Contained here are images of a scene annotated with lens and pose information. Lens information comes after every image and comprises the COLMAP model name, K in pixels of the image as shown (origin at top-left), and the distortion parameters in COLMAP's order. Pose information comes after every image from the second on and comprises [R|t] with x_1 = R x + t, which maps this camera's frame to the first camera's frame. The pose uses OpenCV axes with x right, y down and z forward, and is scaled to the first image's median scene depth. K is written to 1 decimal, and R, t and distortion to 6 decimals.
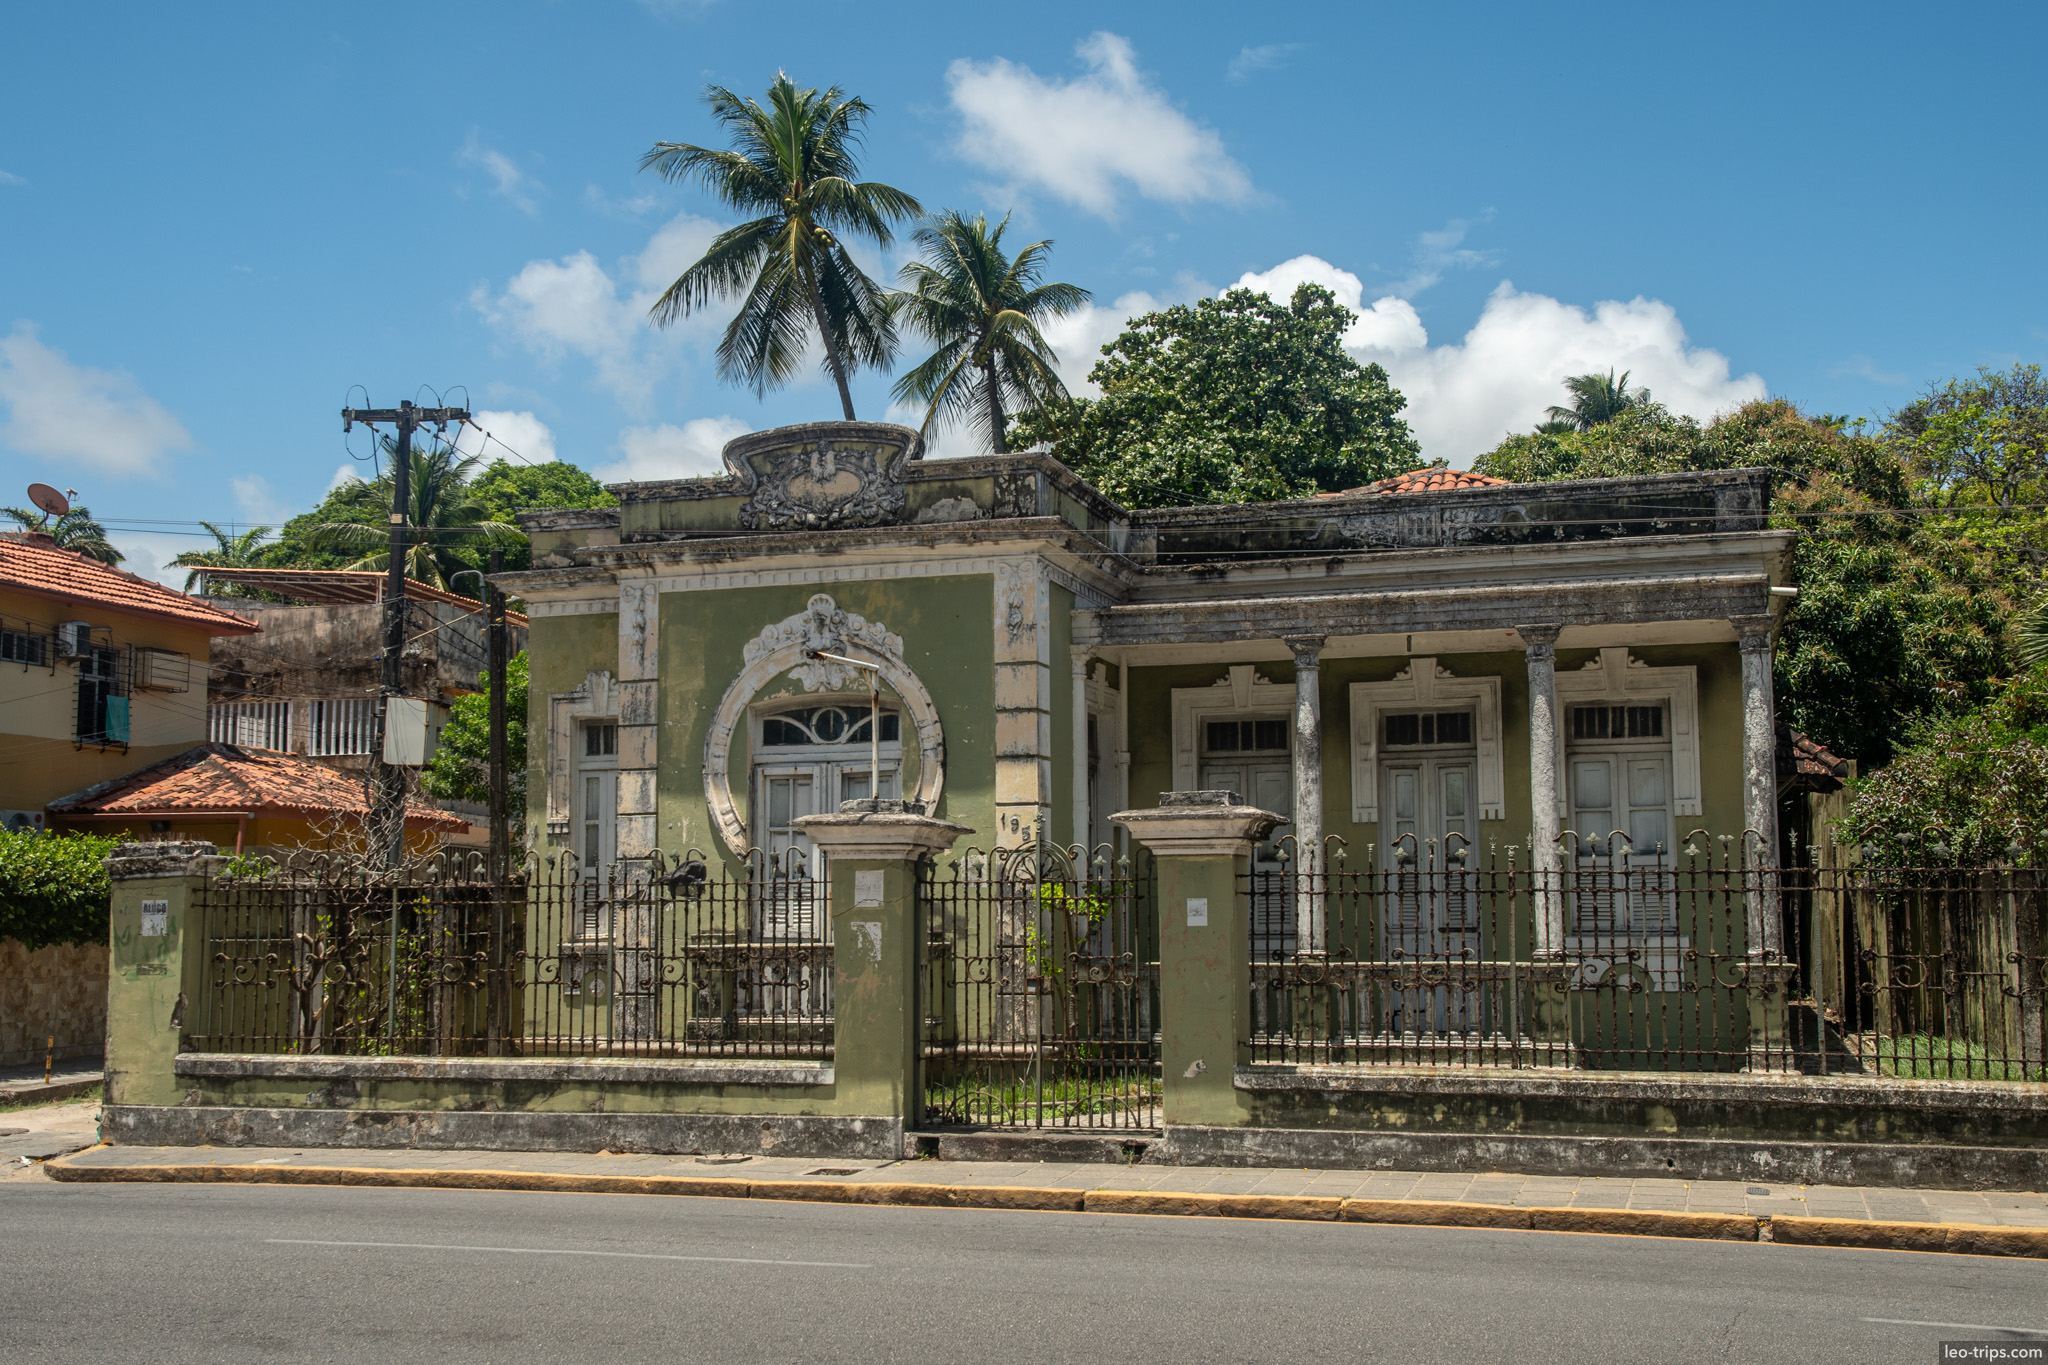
lens RADIAL K [[2199.1, 0, 1023.9], [0, 2199.1, 685.5], [0, 0, 1]] dist [0.078605, 0.000000]
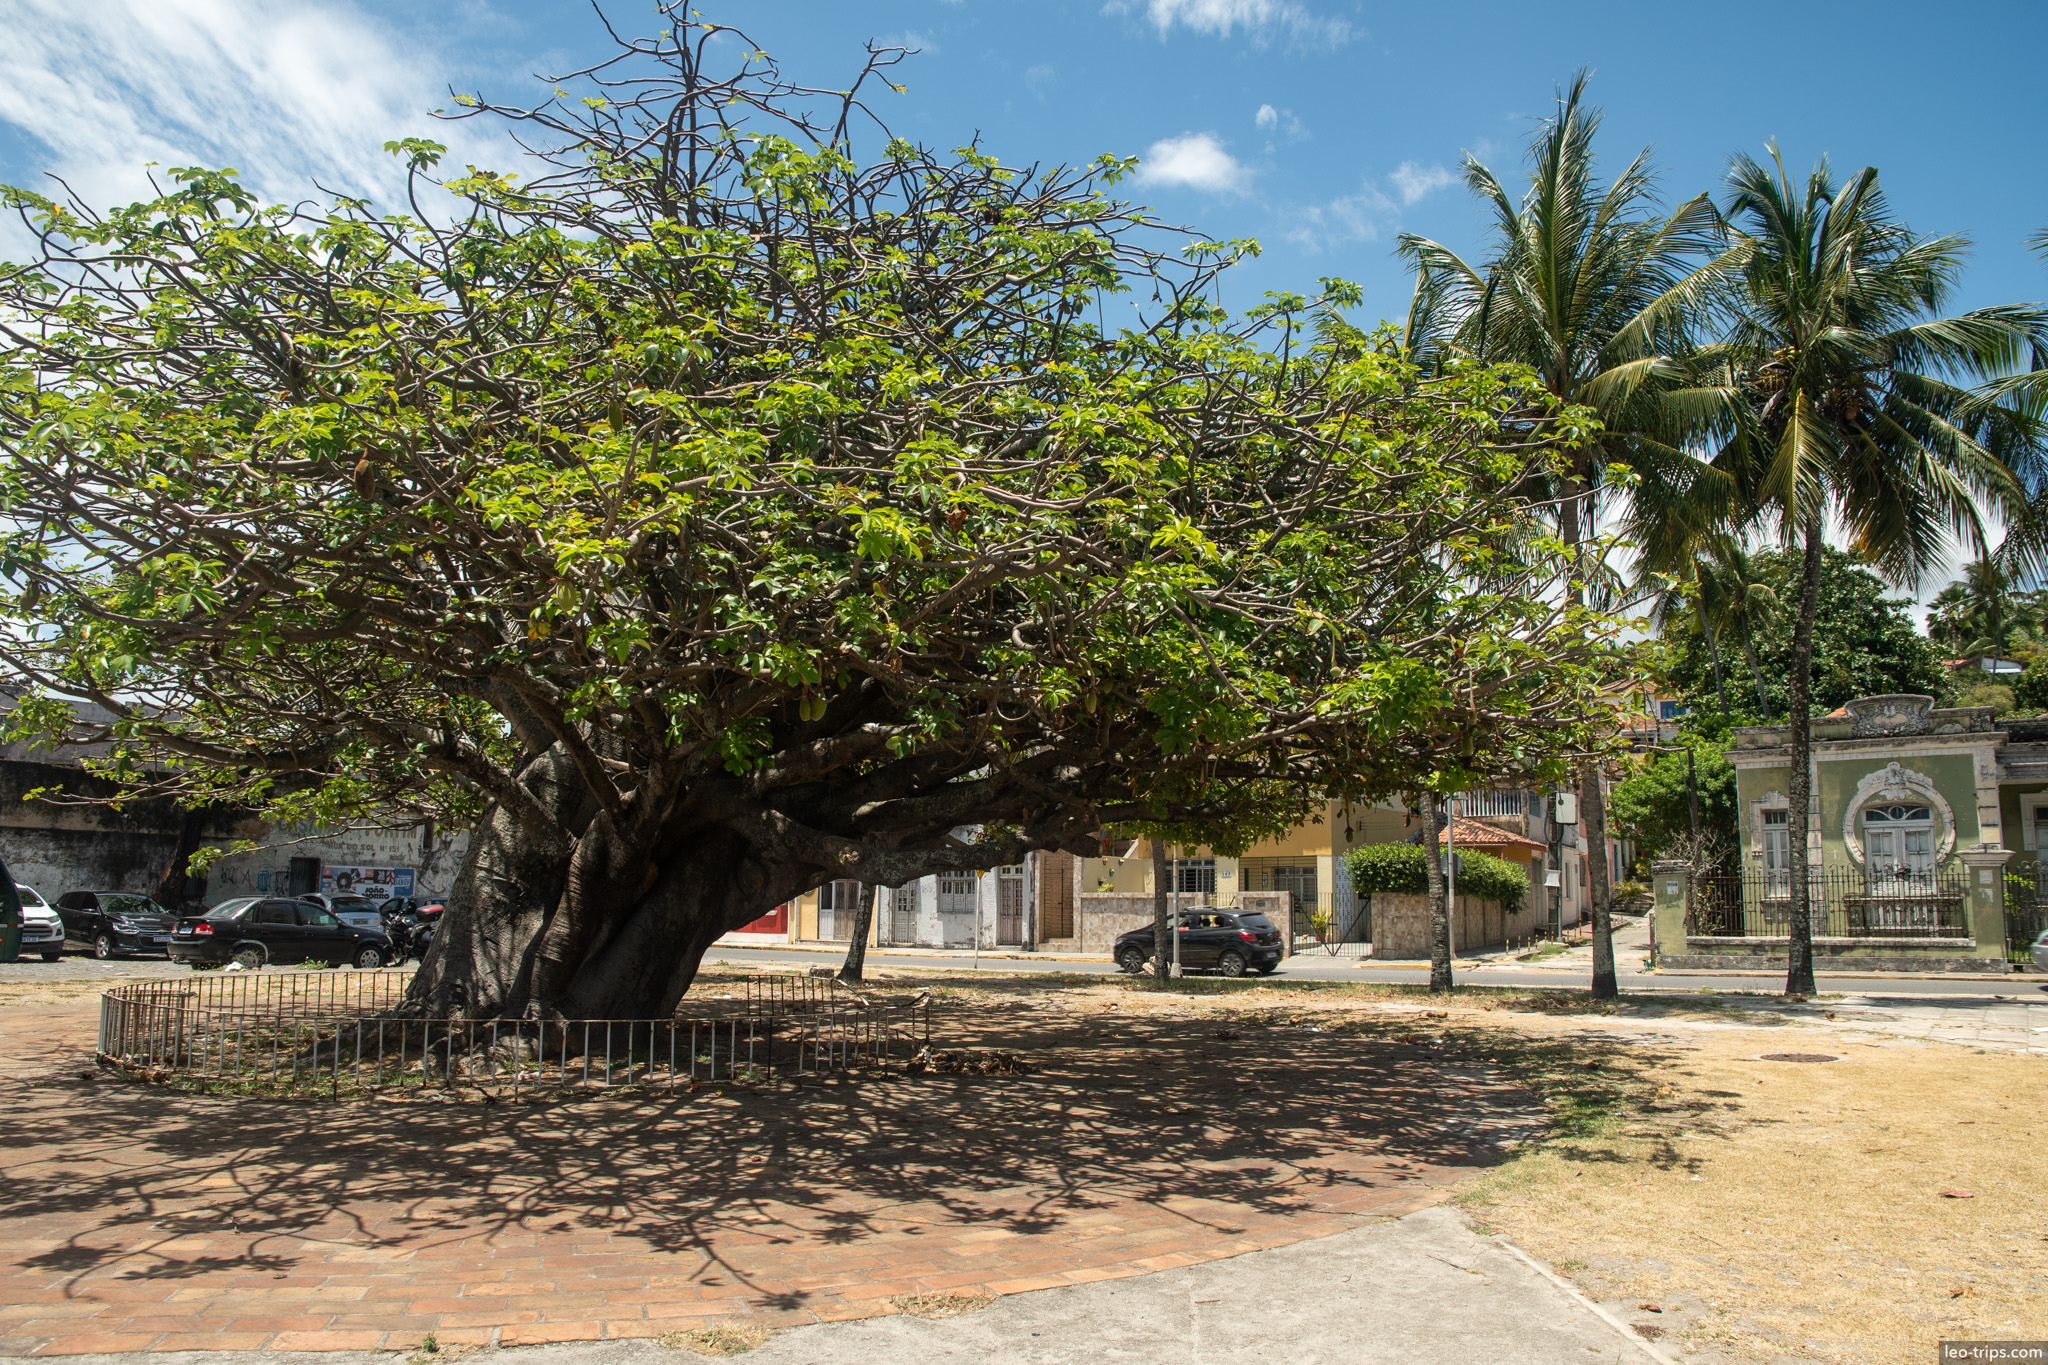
lens RADIAL K [[1587.0, 0, 1024.2], [0, 1587.0, 679.5], [0, 0, 1]] dist [0.003204, 0.001893]
pose [[0.980548, -0.032086, -0.193639, -0.736526], [0.026107, 0.999103, -0.033350, -0.103677], [0.194535, 0.027646, 0.980506, -1.038277]]
